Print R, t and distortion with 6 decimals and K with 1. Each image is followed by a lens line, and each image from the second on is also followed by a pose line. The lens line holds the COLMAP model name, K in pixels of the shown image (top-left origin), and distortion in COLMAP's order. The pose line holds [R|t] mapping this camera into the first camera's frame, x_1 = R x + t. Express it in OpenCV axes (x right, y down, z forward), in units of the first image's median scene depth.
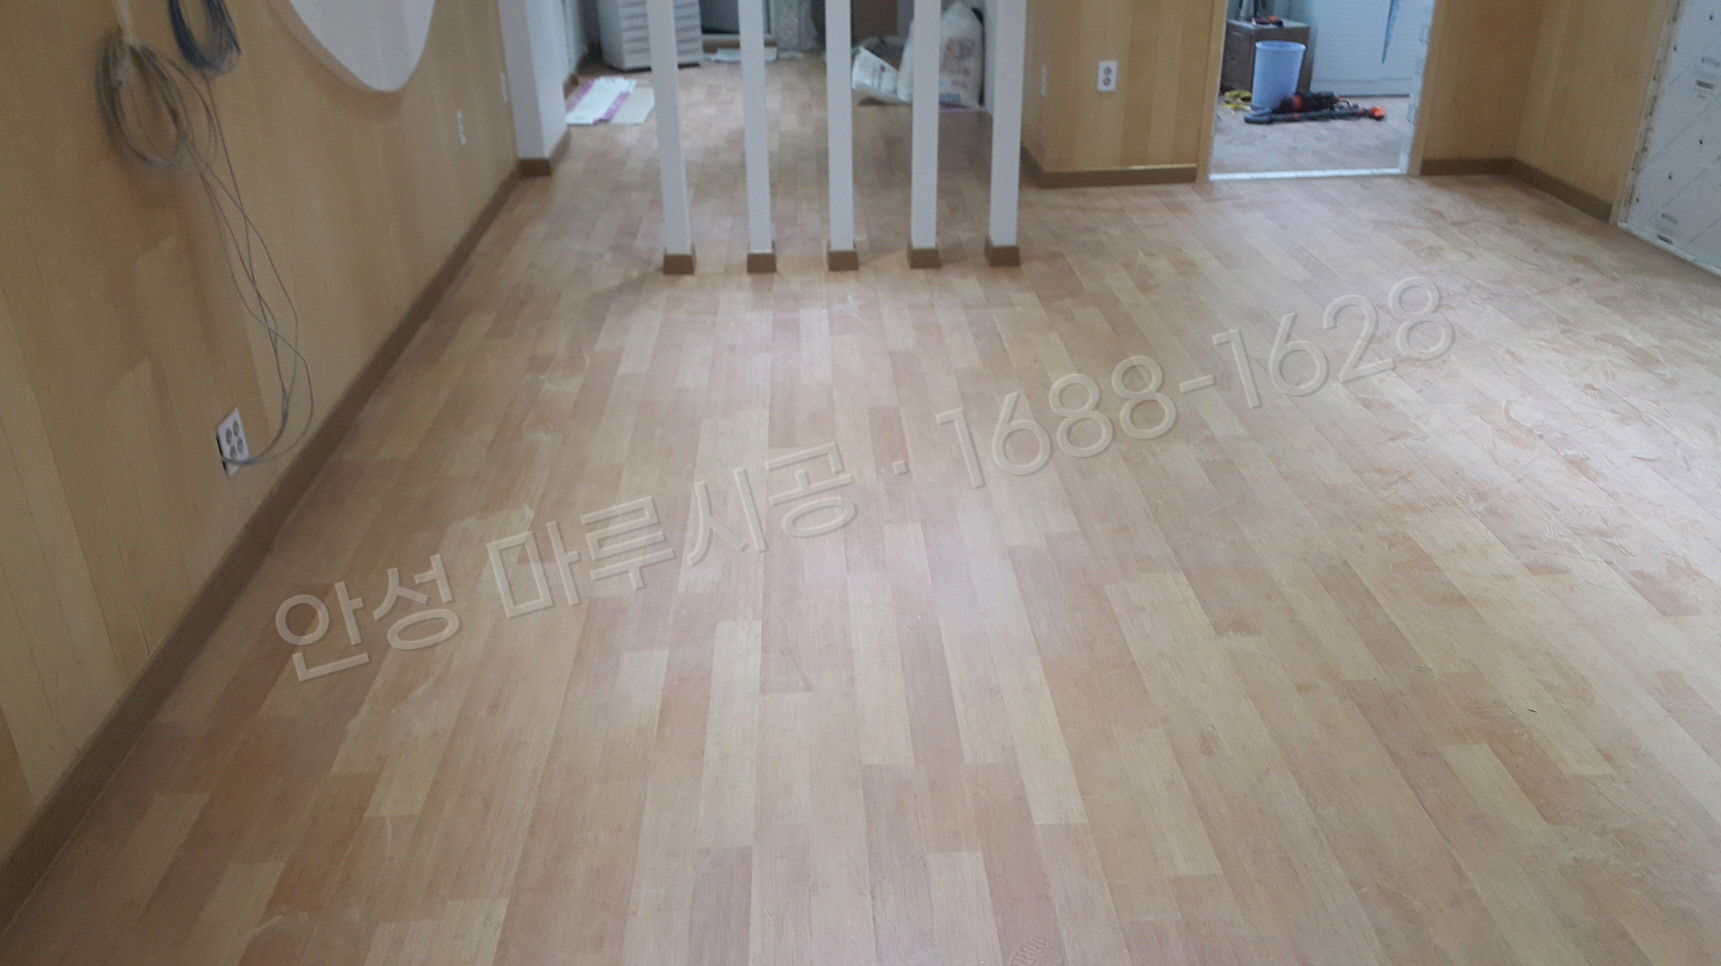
lens RADIAL K [[1404.7, 0, 867.7], [0, 1404.7, 474.9], [0, 0, 1]] dist [0.137397, -0.296430]
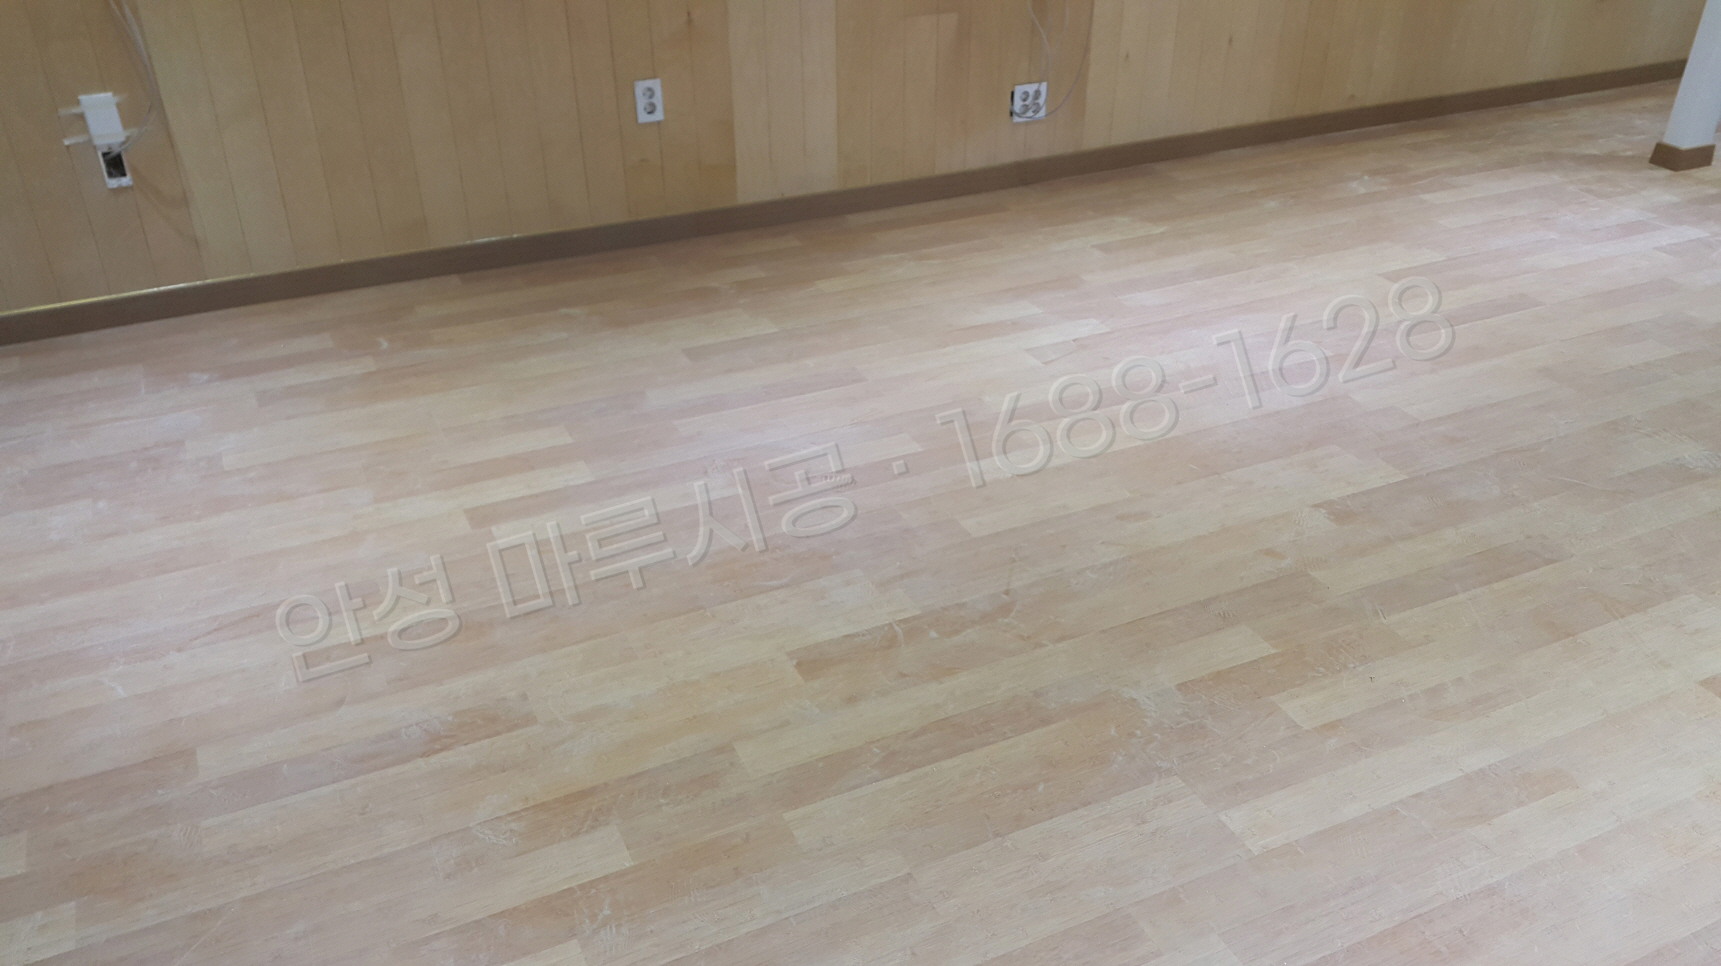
lens RADIAL K [[1404.7, 0, 867.7], [0, 1404.7, 474.9], [0, 0, 1]] dist [0.137397, -0.296430]
pose [[0.366047, 0.470213, -0.803062, 0.856513], [-0.397071, 0.859375, 0.322195, -0.098137], [0.841632, 0.200934, 0.501279, 0.193296]]
